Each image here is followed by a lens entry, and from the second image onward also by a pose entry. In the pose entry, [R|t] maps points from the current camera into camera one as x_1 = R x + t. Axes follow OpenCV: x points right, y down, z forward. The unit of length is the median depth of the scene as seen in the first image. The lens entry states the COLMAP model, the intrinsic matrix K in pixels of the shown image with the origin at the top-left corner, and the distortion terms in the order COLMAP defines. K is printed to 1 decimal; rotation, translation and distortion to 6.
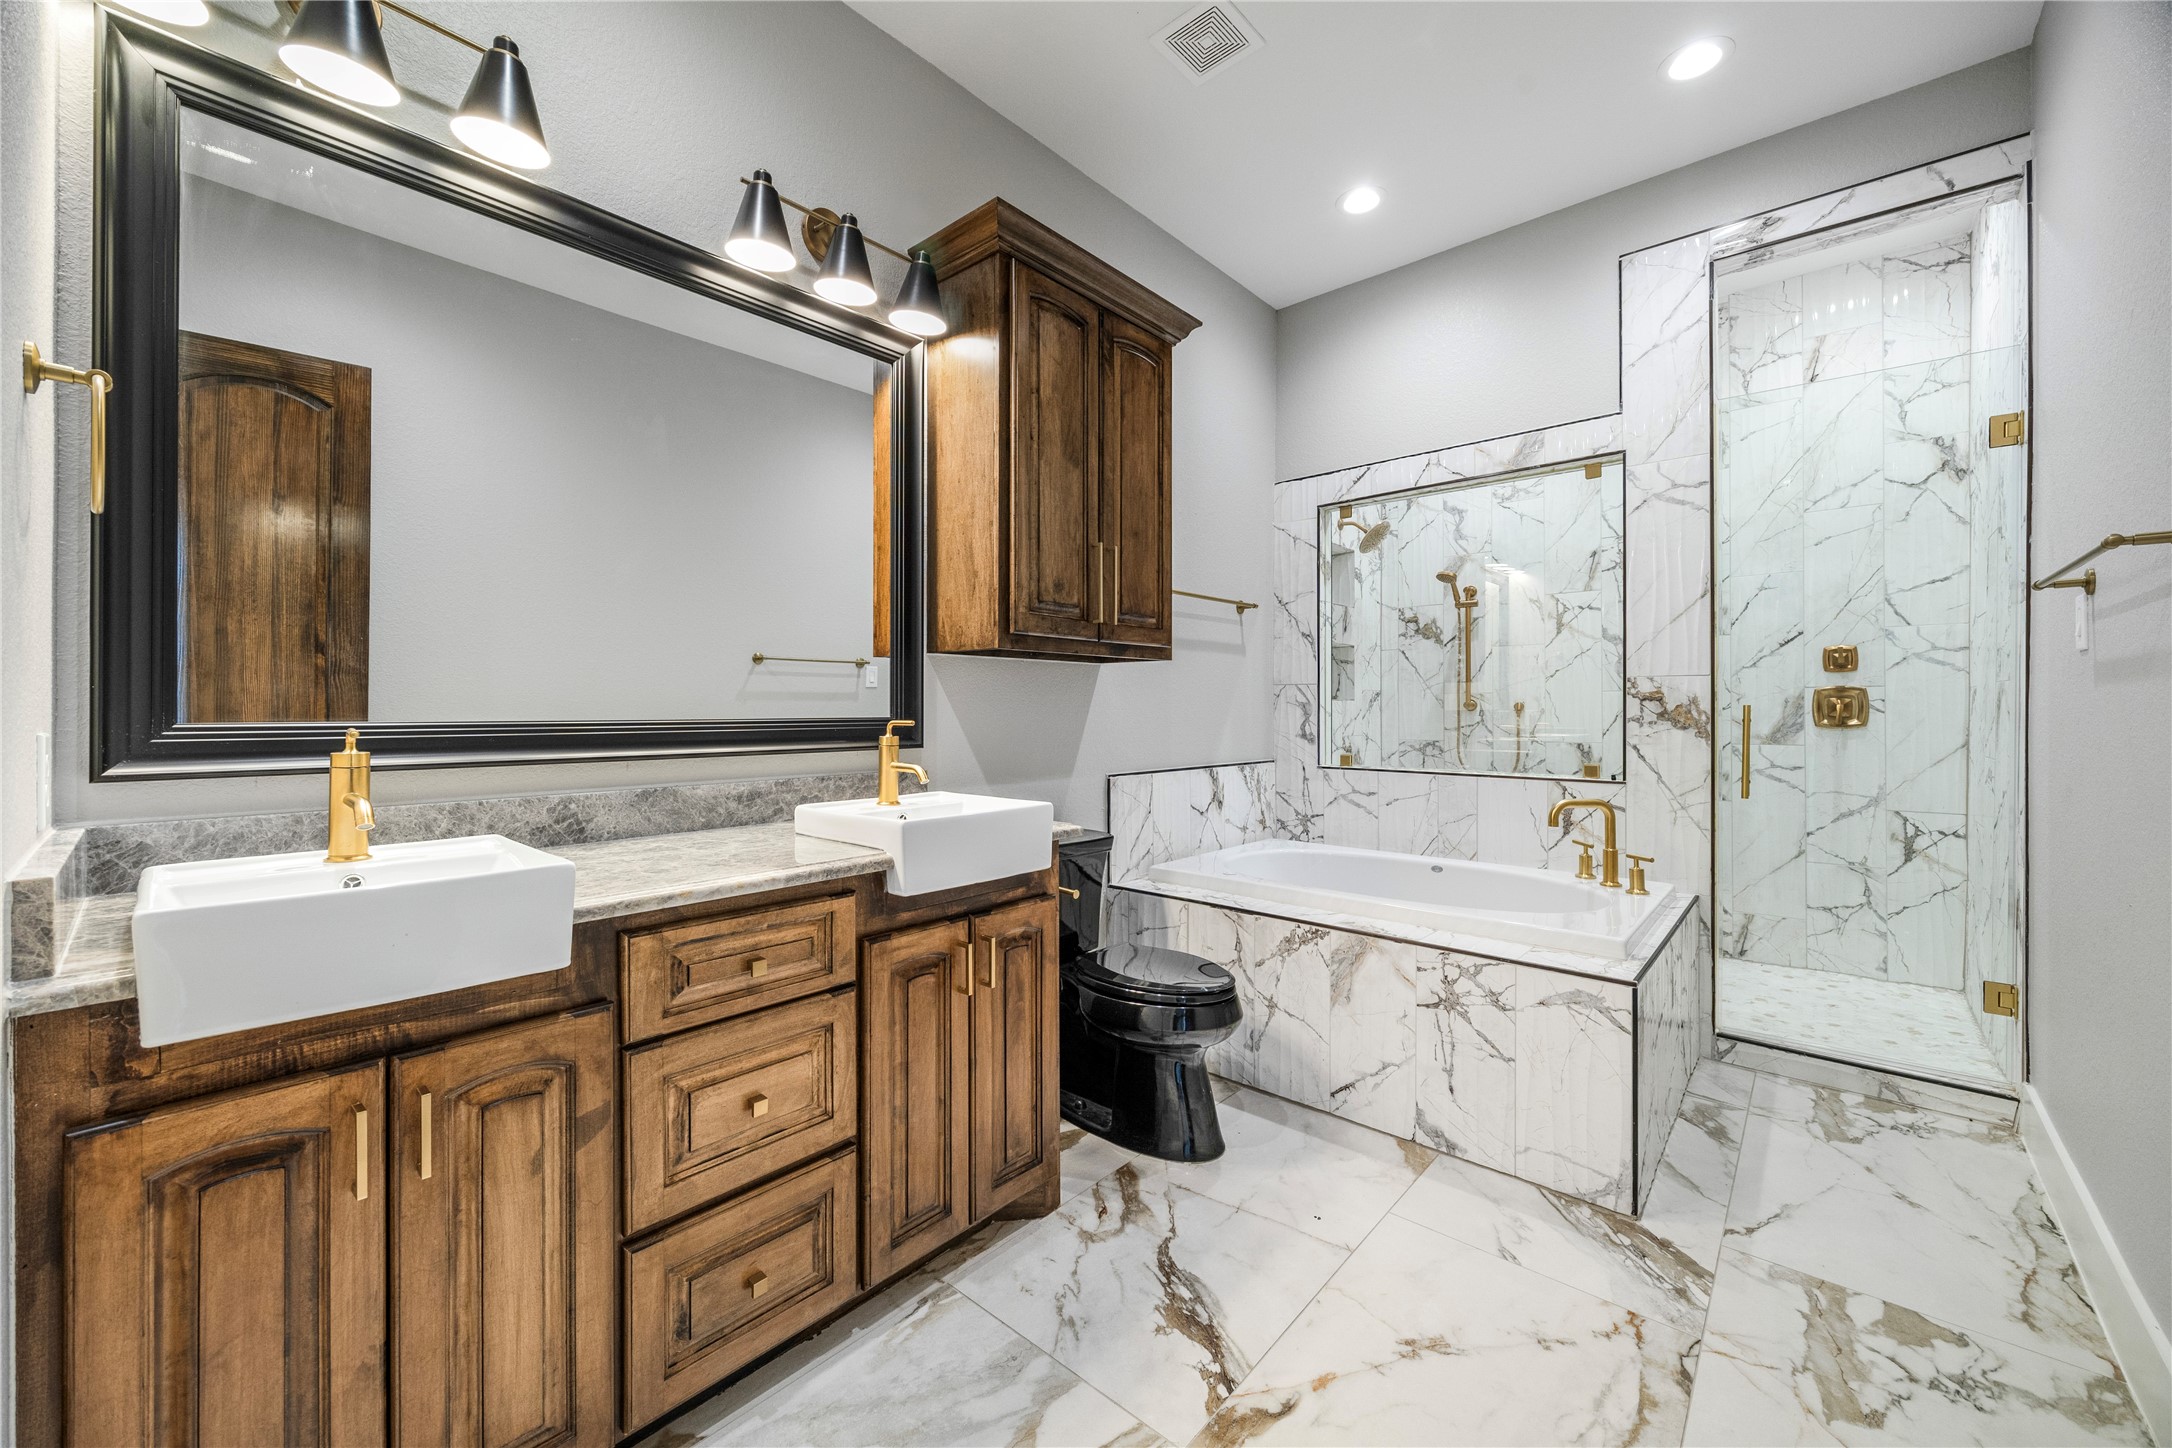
lens RADIAL K [[827.5, 0, 1087.8], [0, 827.5, 708.8], [0, 0, 1]] dist [-0.000801, 0.000227]
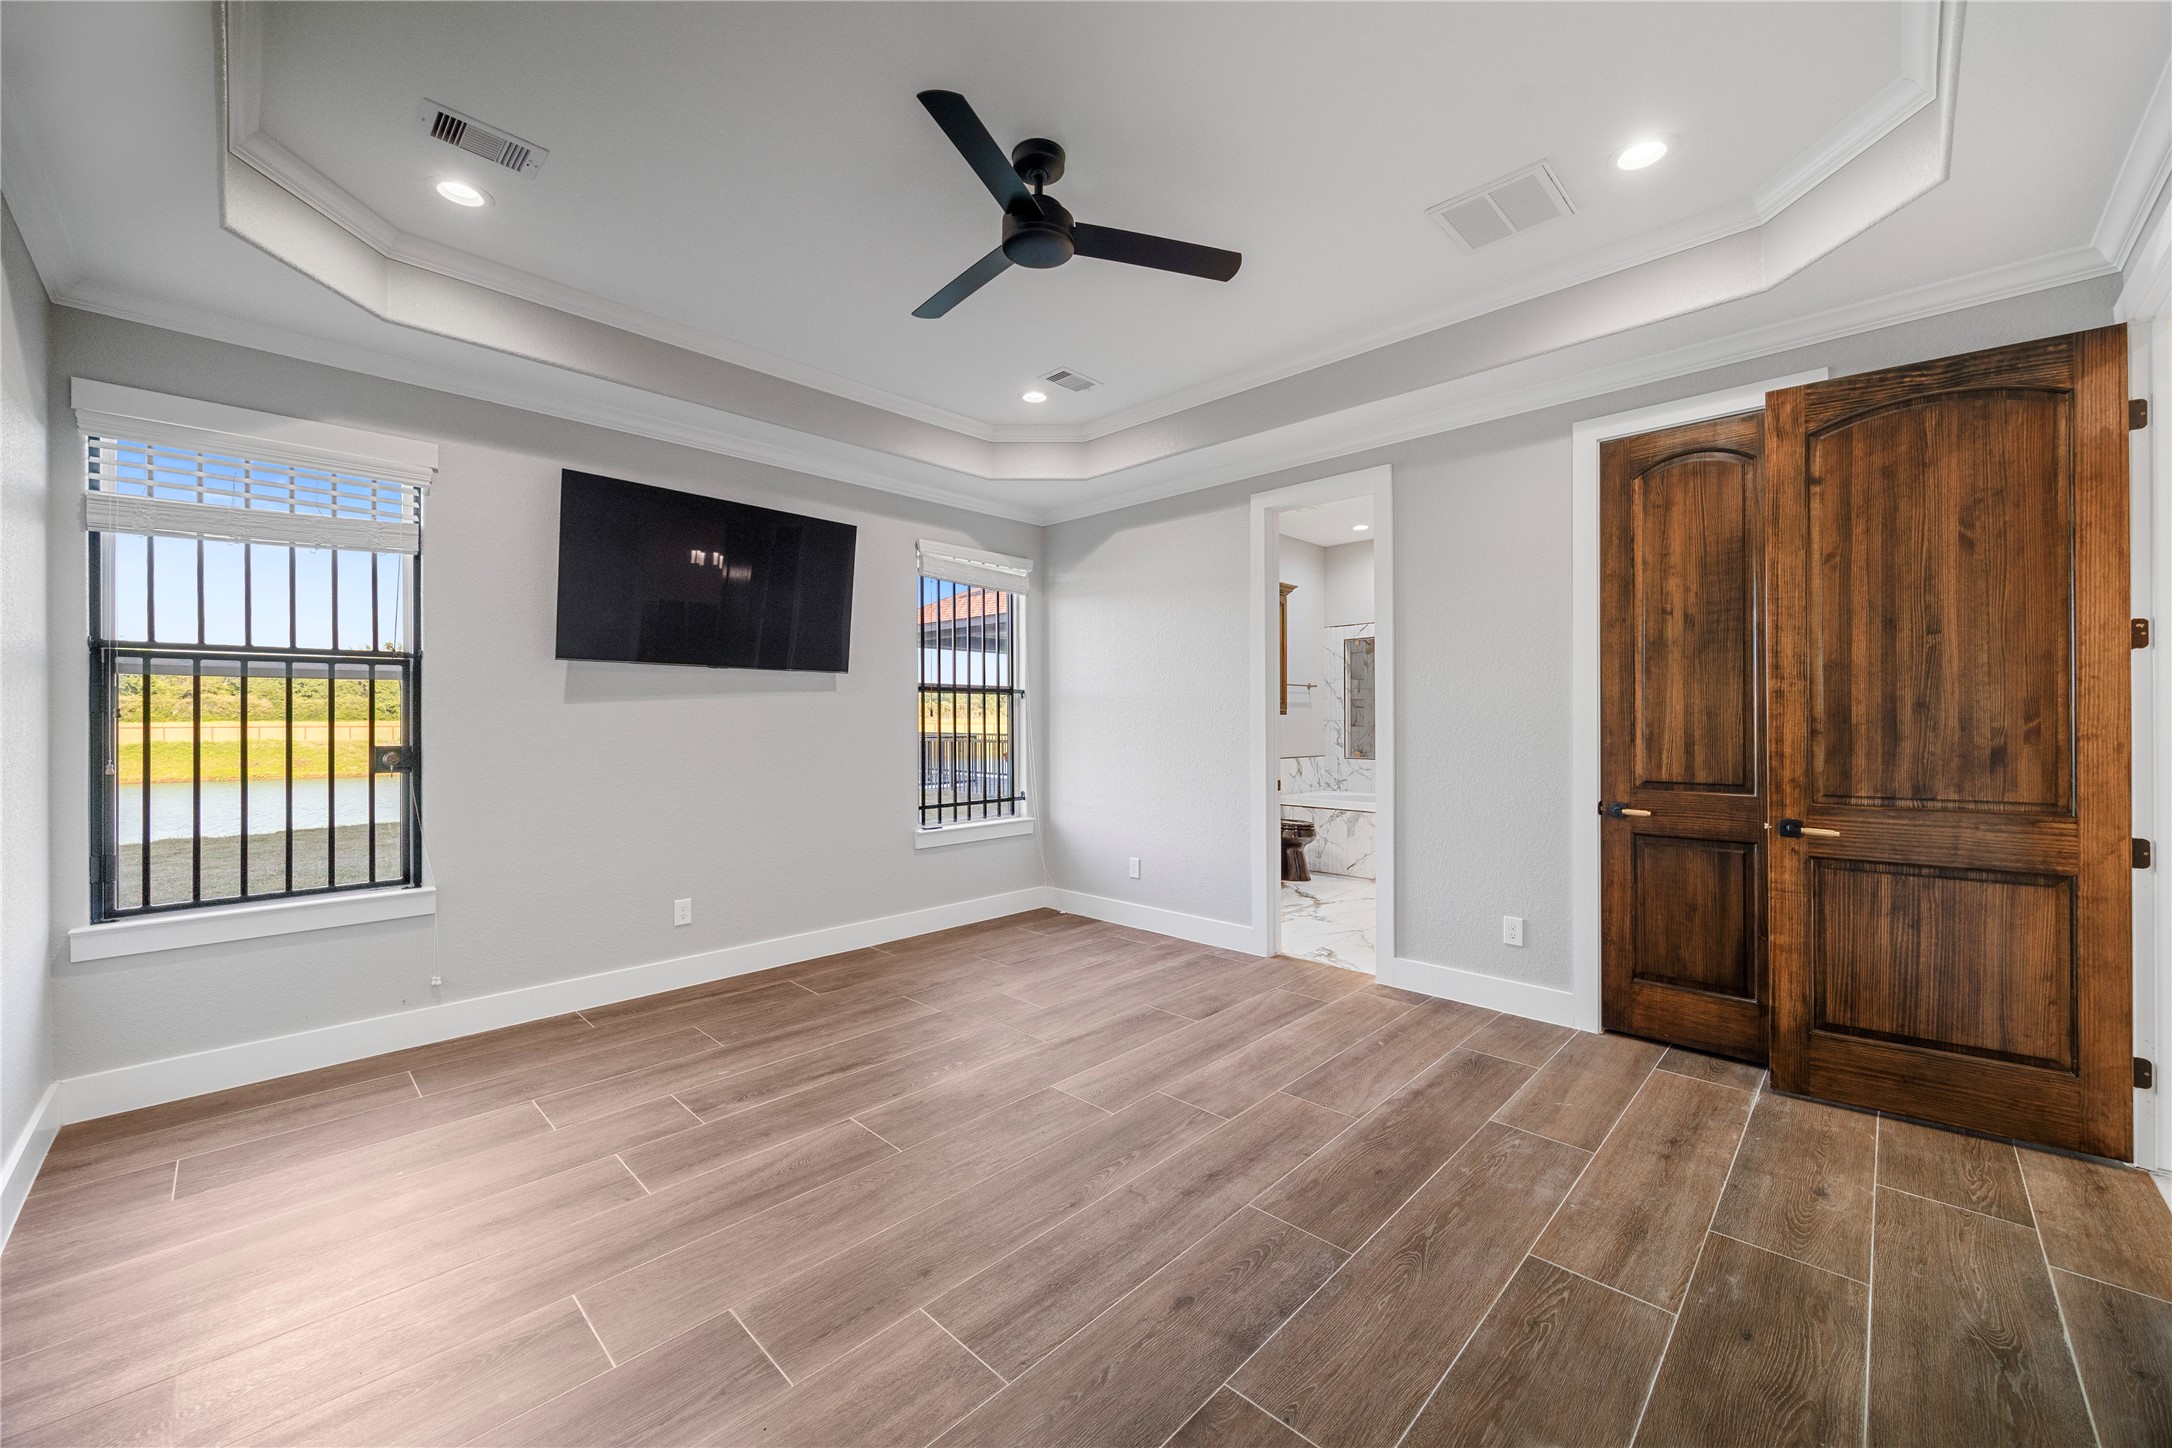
lens RADIAL K [[827.5, 0, 1088.5], [0, 827.5, 725.6], [0, 0, 1]] dist [-0.000801, 0.000227]
pose [[0.998903, -0.001727, -0.046785, -0.325574], [0.001185, 0.999932, -0.011607, 0.008852], [0.046802, 0.011539, 0.998838, -1.337895]]
